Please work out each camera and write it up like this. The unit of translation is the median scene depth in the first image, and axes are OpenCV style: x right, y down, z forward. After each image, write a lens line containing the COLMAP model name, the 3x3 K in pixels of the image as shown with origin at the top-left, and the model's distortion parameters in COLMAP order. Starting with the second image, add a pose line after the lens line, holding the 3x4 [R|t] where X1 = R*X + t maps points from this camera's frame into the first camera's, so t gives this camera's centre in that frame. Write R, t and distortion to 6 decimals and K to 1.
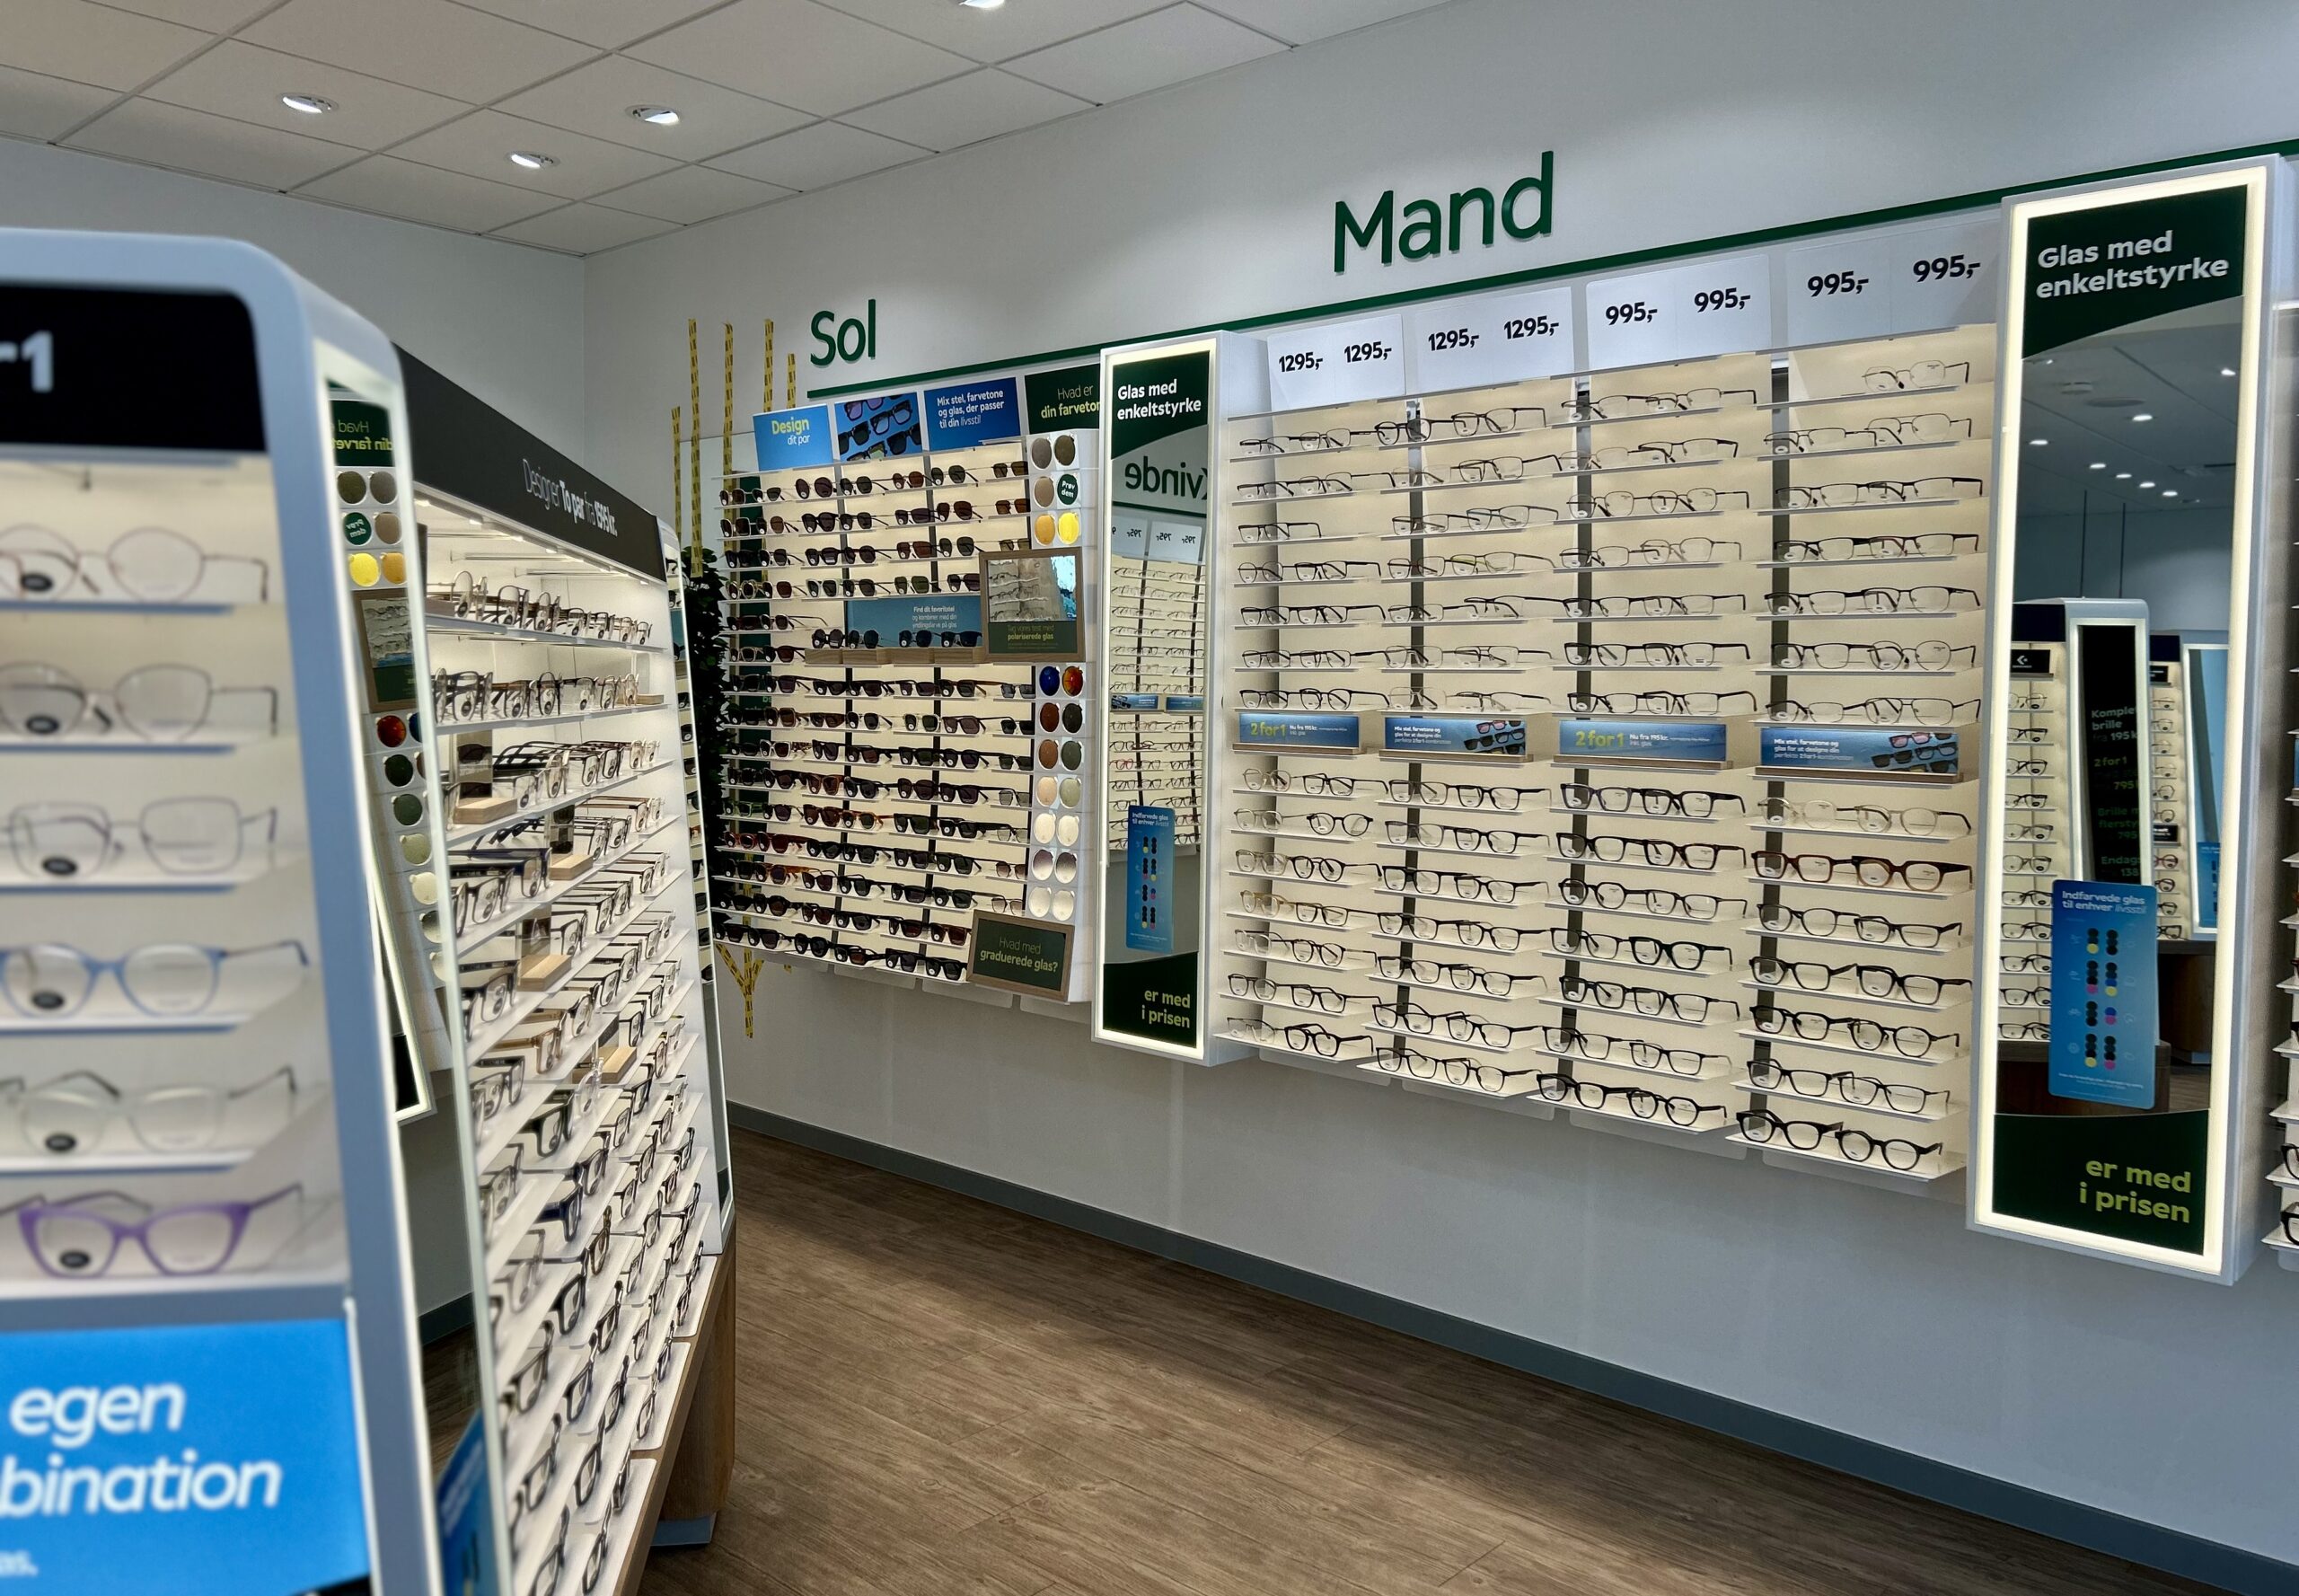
lens RADIAL K [[1731.1, 0, 1155.5], [0, 1731.1, 792.0], [0, 0, 1]] dist [-0.002469, 0.001699]
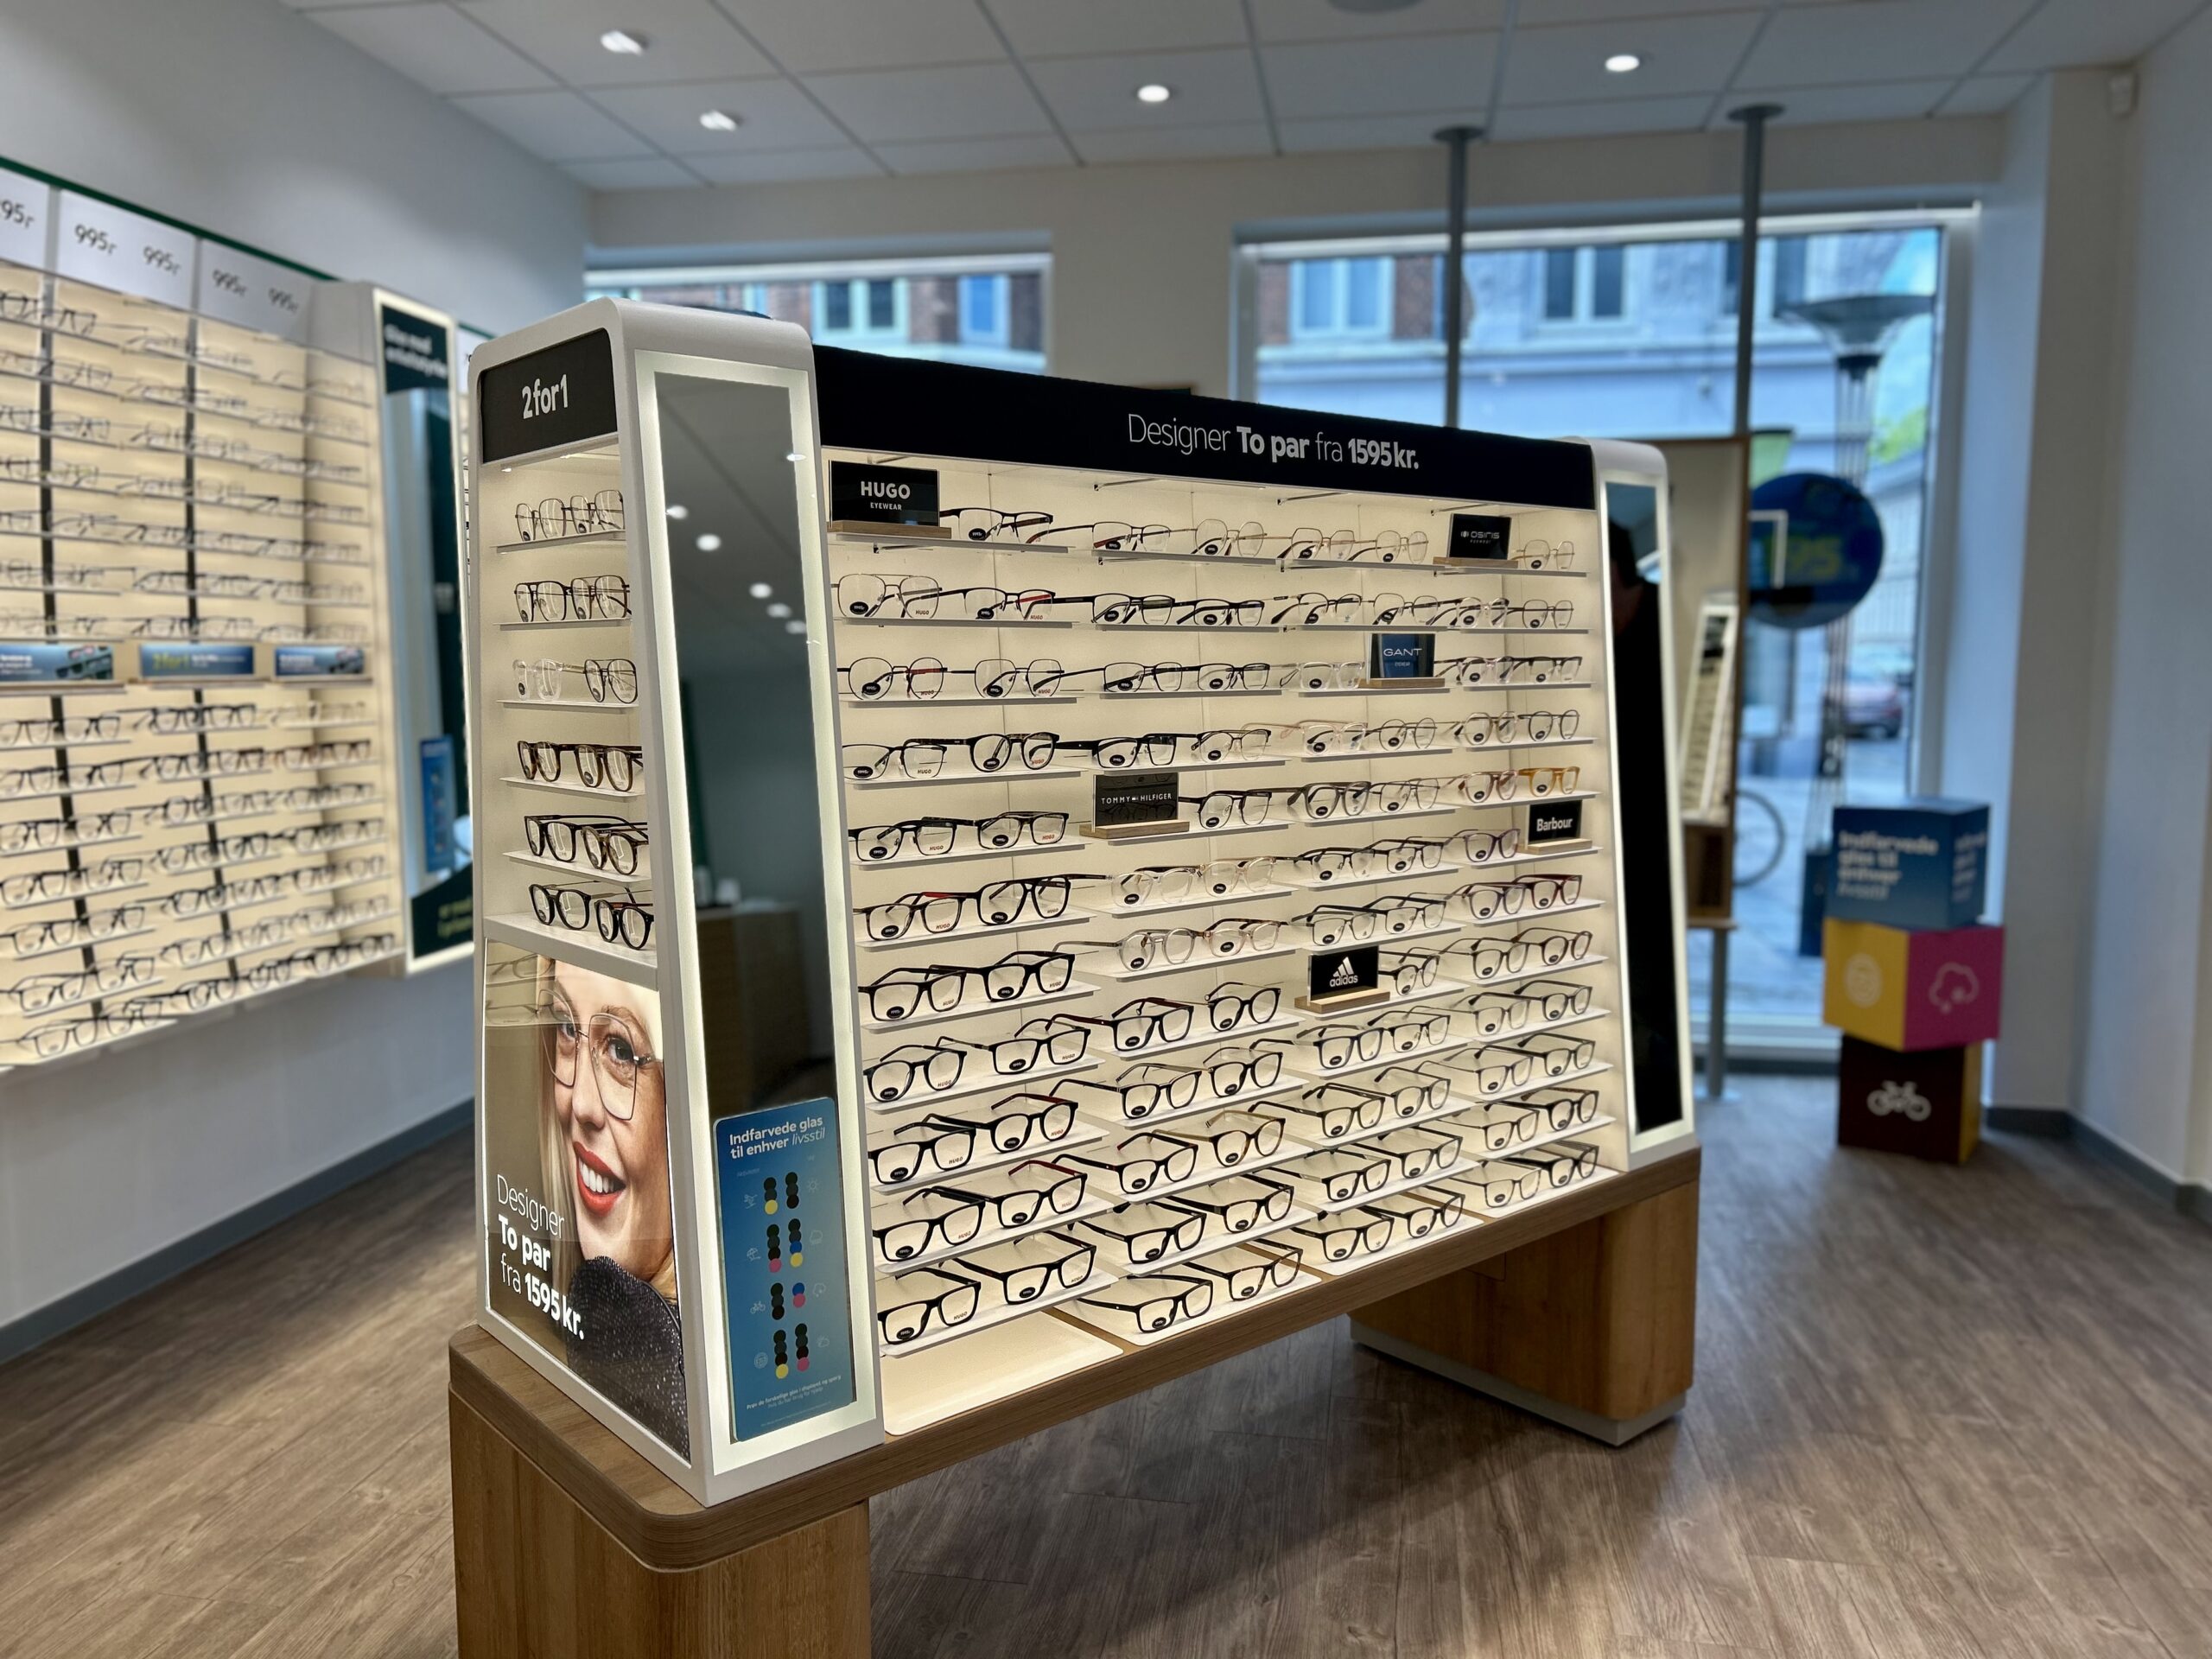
lens RADIAL K [[1657.7, 0, 1109.3], [0, 1657.7, 836.3], [0, 0, 1]] dist [0.014133, 0.003634]
pose [[-0.538208, -0.109357, 0.835687, -0.893257], [0.044458, 0.986482, 0.157723, -0.058742], [-0.841639, 0.122041, -0.526071, 1.038718]]
